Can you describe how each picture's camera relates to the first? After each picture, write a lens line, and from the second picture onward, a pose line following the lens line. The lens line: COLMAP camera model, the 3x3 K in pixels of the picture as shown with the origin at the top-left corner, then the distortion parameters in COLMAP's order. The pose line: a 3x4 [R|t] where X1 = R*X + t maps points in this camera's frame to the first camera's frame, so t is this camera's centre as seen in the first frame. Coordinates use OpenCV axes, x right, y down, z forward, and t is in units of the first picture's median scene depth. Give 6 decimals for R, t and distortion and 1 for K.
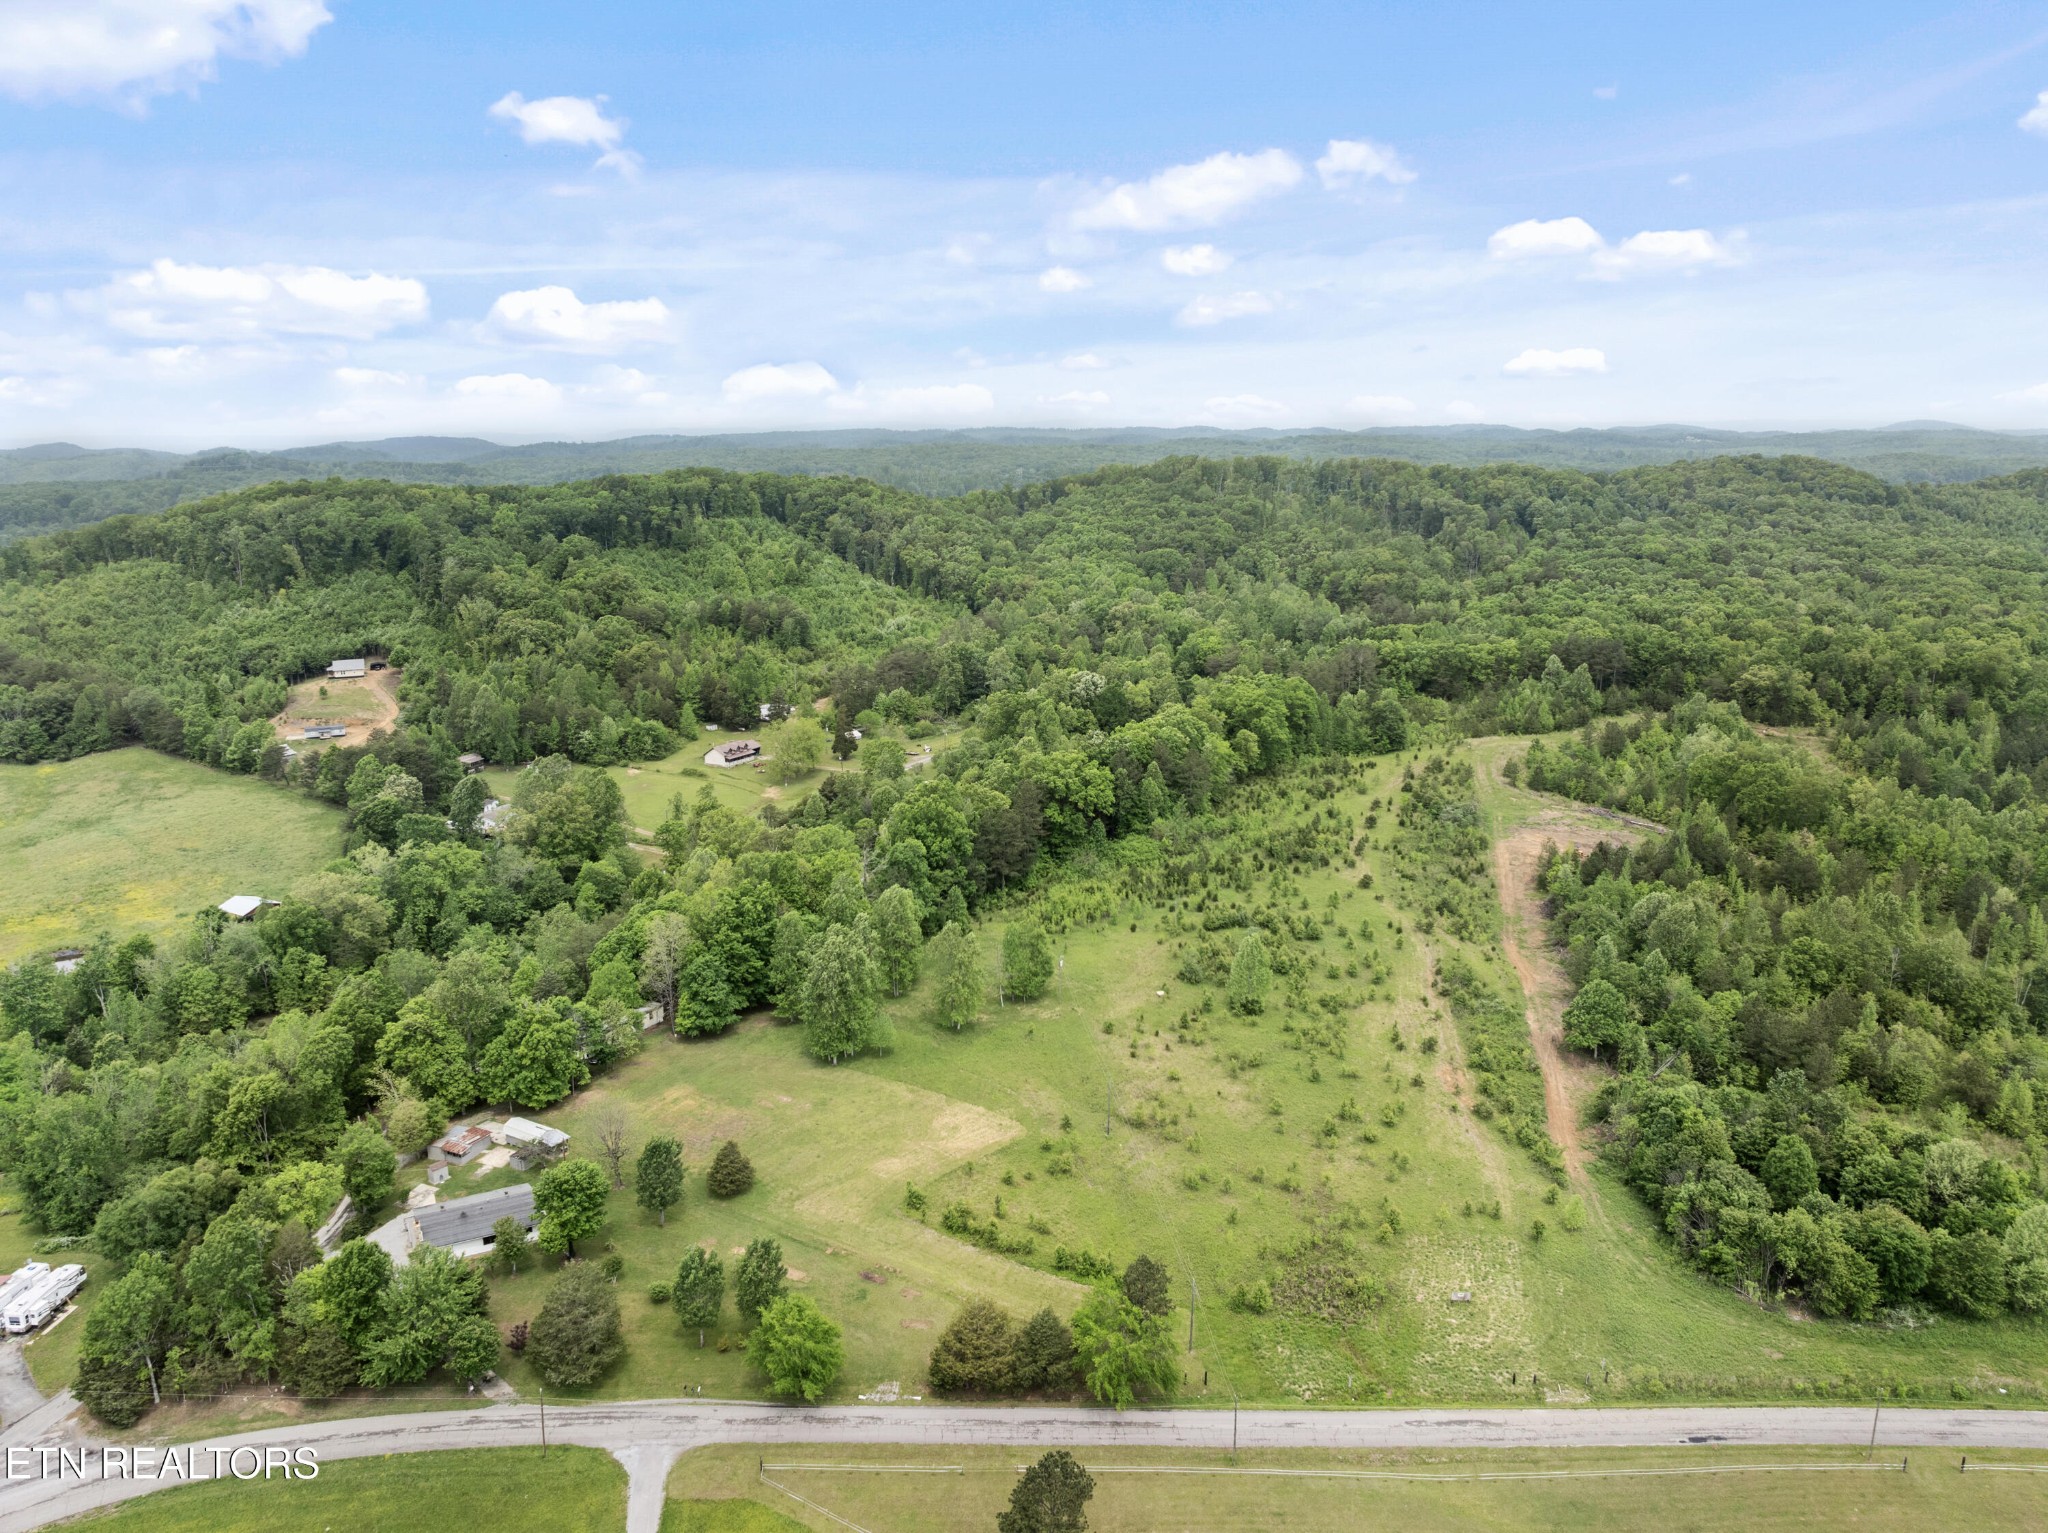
lens RADIAL K [[1473.8, 0, 1035.8], [0, 1473.8, 772.6], [0, 0, 1]] dist [-0.026448, -0.005023]
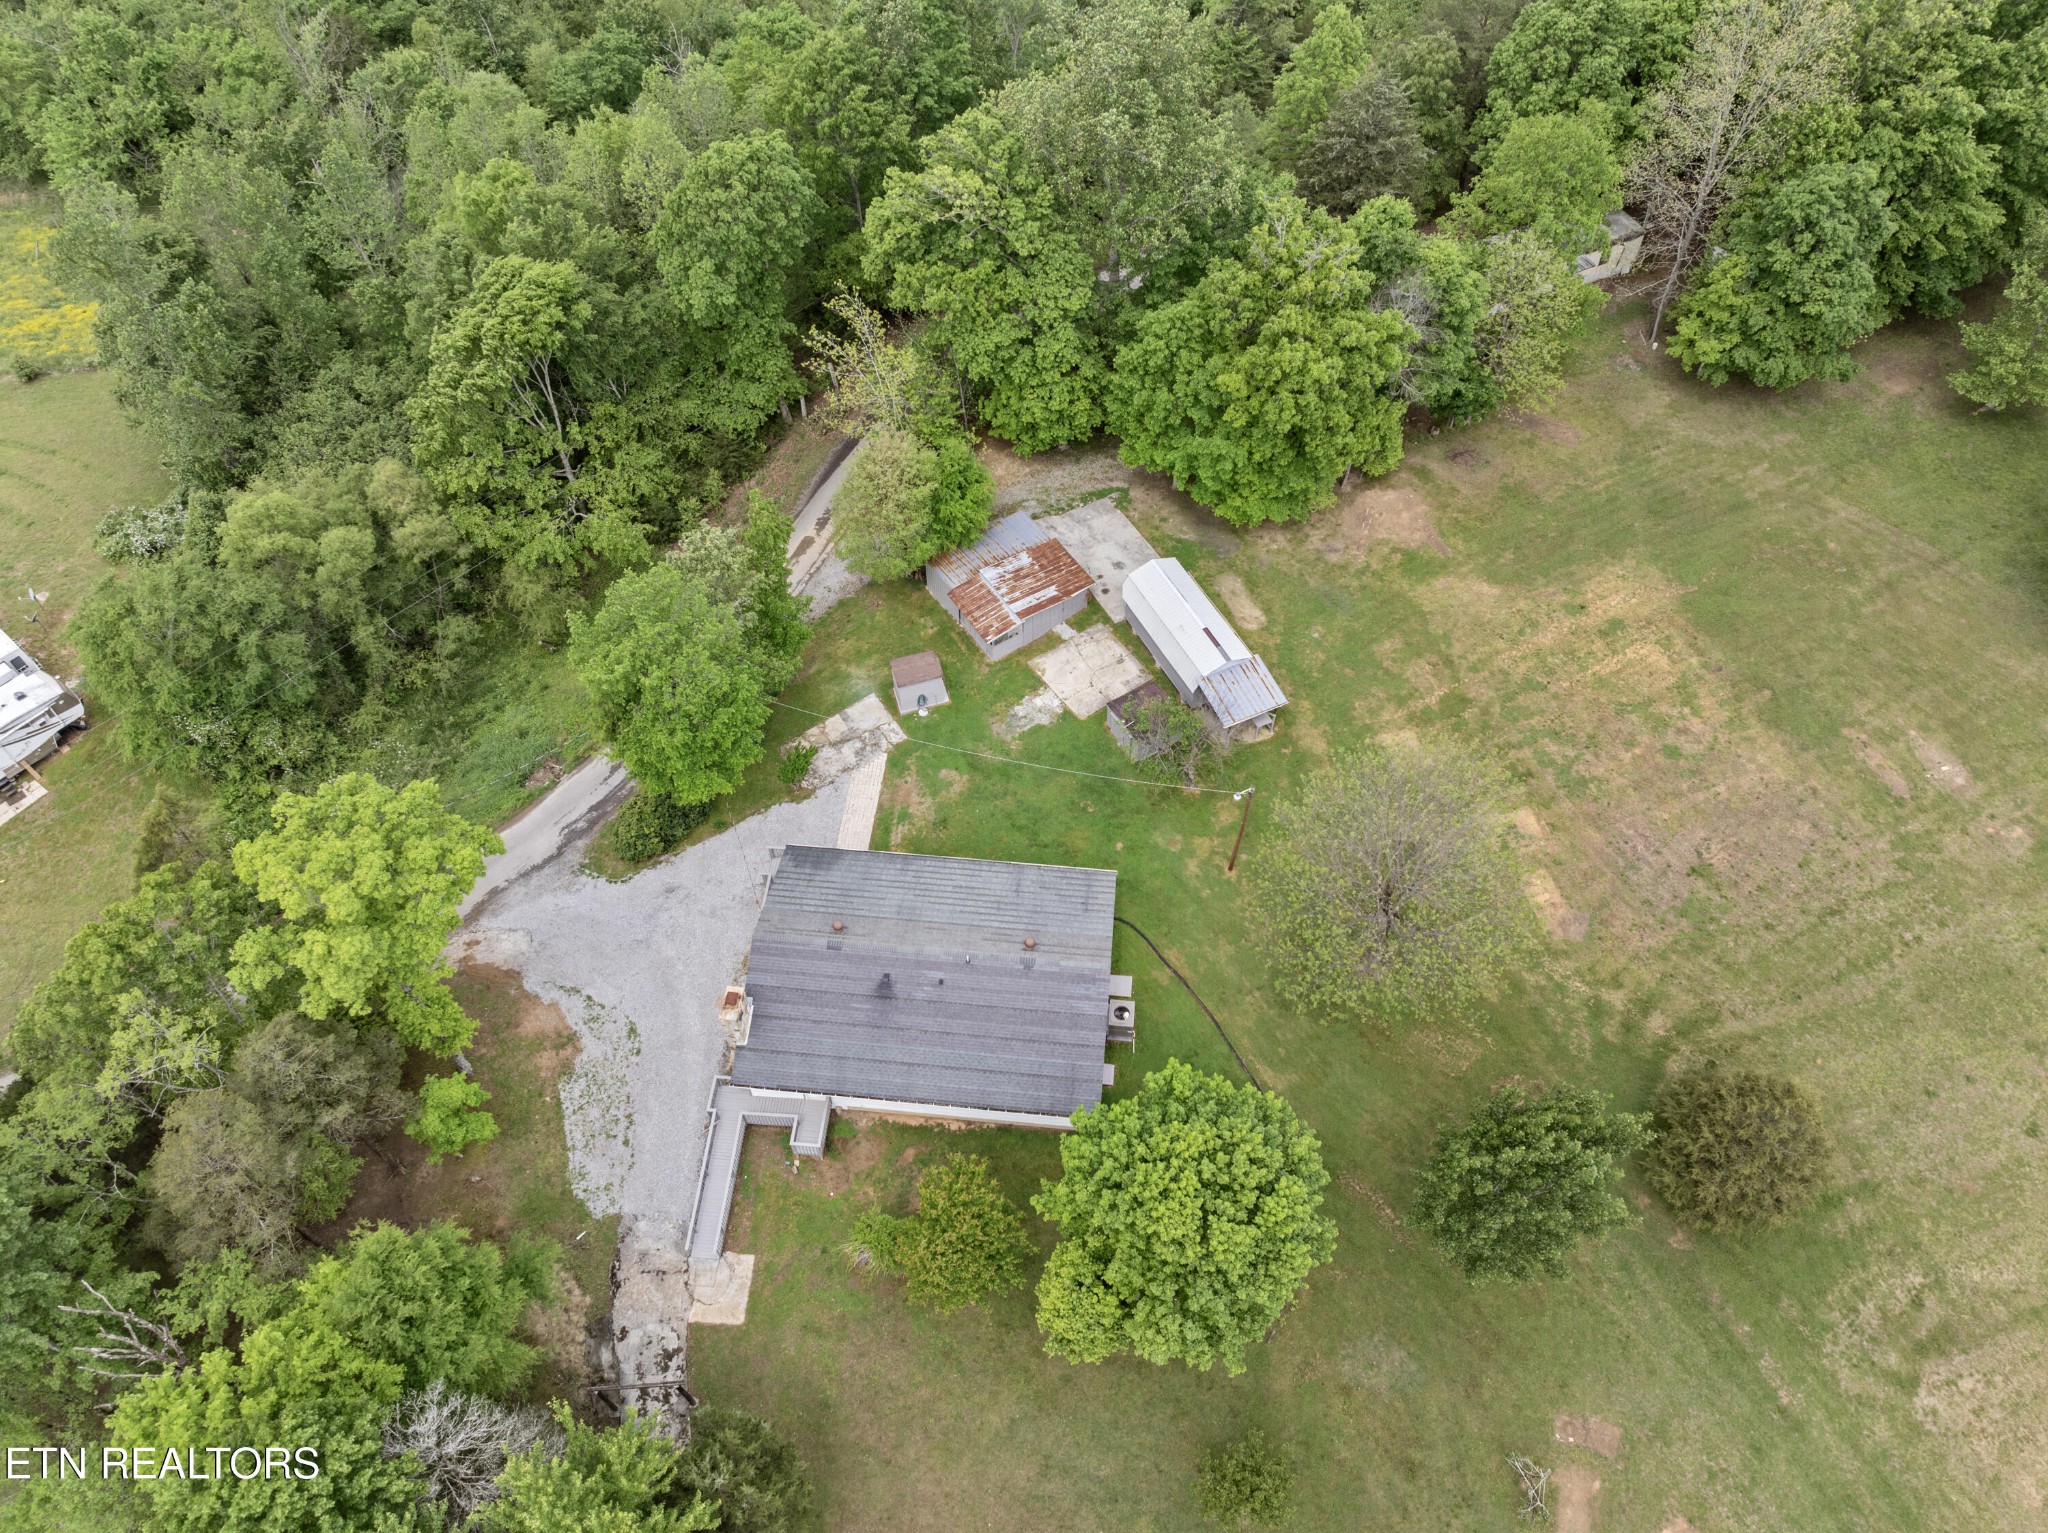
lens RADIAL K [[1473.8, 0, 1029.3], [0, 1473.8, 768.5], [0, 0, 1]] dist [-0.026448, -0.005023]
pose [[0.842138, 0.438637, -0.313690, -0.247573], [-0.138195, 0.737819, 0.660701, 0.044390], [0.521254, -0.513051, 0.681963, 0.712330]]
